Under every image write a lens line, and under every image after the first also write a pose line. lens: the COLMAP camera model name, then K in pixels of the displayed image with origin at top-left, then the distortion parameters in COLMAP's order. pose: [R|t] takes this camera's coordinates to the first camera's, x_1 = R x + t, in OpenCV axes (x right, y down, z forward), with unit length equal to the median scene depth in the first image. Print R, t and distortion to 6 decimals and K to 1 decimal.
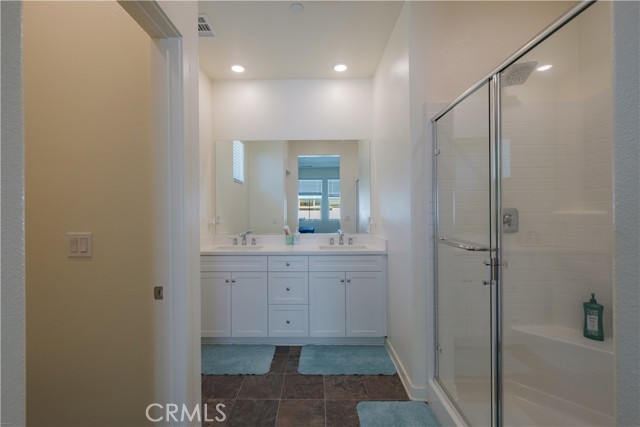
lens RADIAL K [[284.4, 0, 316.3], [0, 284.4, 211.4], [0, 0, 1]] dist [0.003410, -0.000950]
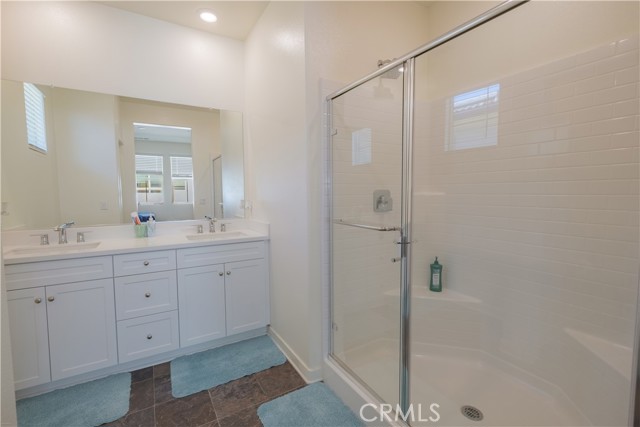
lens RADIAL K [[284.4, 0, 319.1], [0, 284.4, 212.0], [0, 0, 1]] dist [0.003410, -0.000950]
pose [[0.855882, -0.035495, 0.515952, -0.095365], [0.002453, 0.997909, 0.064583, 0.001312], [-0.517166, -0.054010, 0.854179, 0.127600]]
